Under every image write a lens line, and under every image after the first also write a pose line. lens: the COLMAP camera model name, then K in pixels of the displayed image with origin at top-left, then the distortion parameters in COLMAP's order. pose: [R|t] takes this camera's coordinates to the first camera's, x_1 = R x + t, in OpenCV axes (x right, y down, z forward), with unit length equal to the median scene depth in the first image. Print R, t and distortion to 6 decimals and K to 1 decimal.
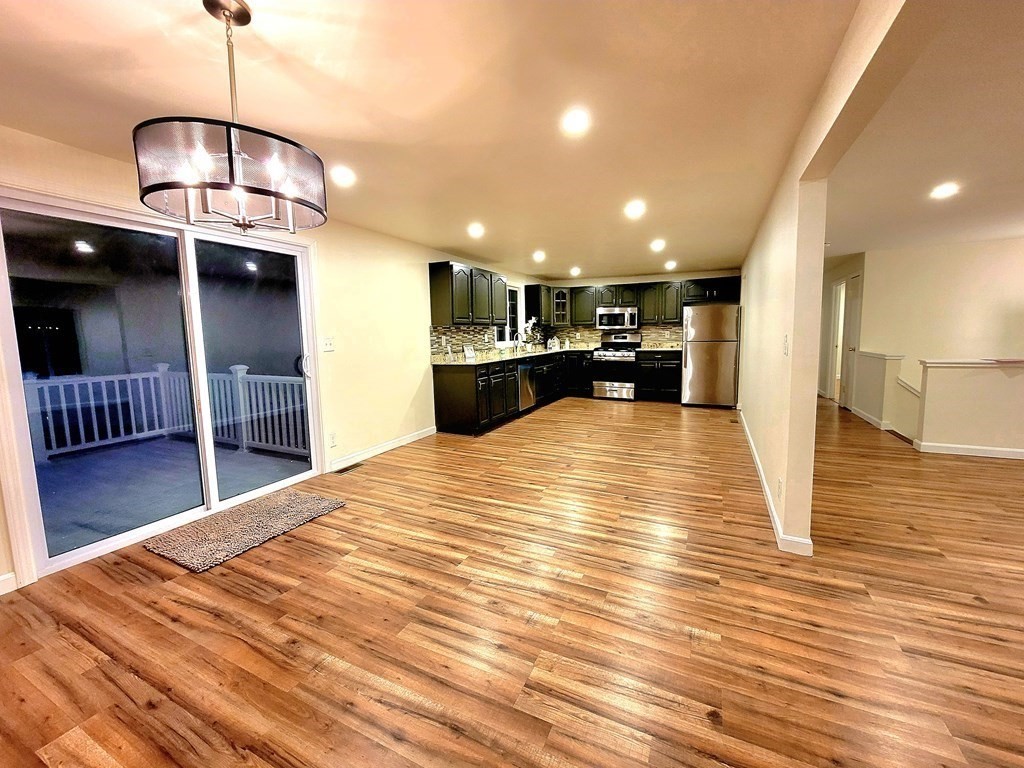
lens RADIAL K [[418.2, 0, 509.6], [0, 418.2, 377.4], [0, 0, 1]] dist [-0.006177, 0.000922]
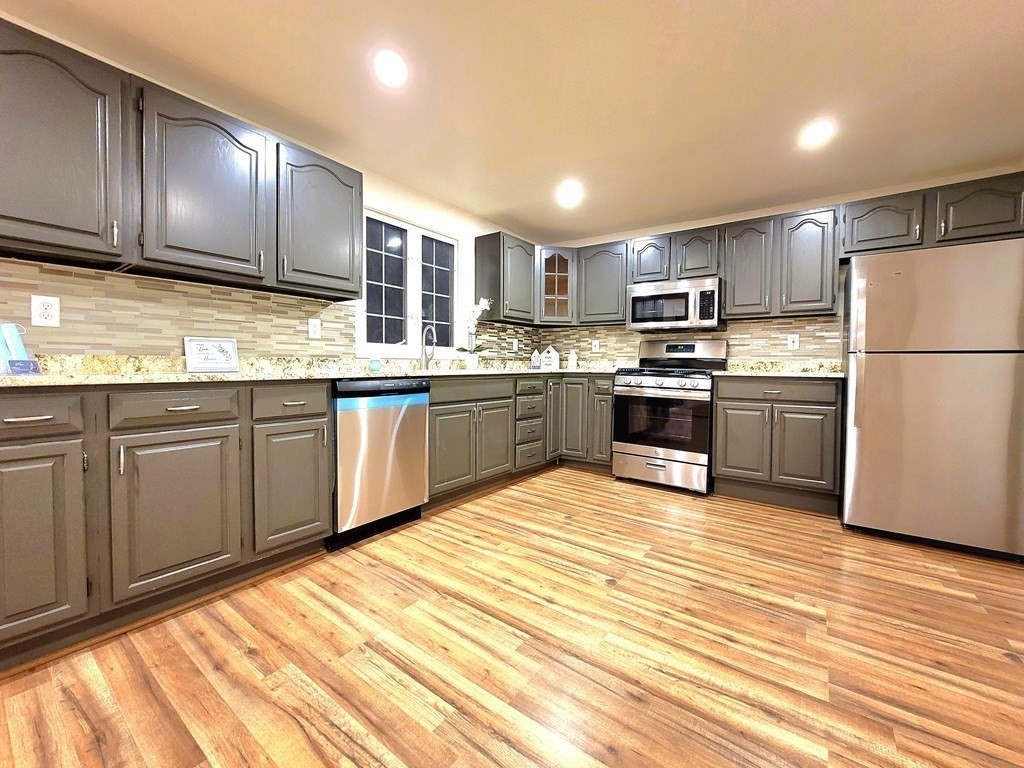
lens RADIAL K [[418.2, 0, 510.7], [0, 418.2, 384.6], [0, 0, 1]] dist [-0.006177, 0.000922]
pose [[0.979962, 0.033621, -0.196329, 0.176943], [-0.043397, 0.998012, -0.045706, -0.025552], [0.194402, 0.053310, 0.979472, 0.521159]]
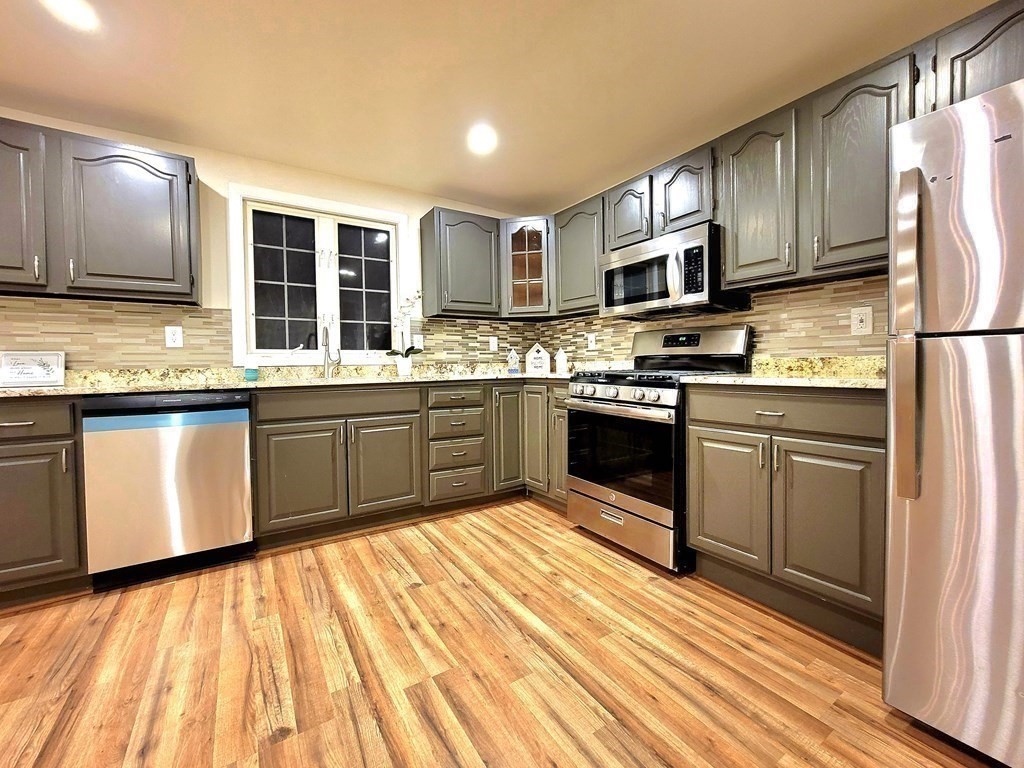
lens RADIAL K [[418.2, 0, 513.7], [0, 418.2, 381.7], [0, 0, 1]] dist [-0.006177, 0.000922]
pose [[0.846493, 0.026129, -0.531758, 0.334228], [-0.052642, 0.998008, -0.034760, -0.047883], [0.529791, 0.057417, 0.846183, 0.688358]]
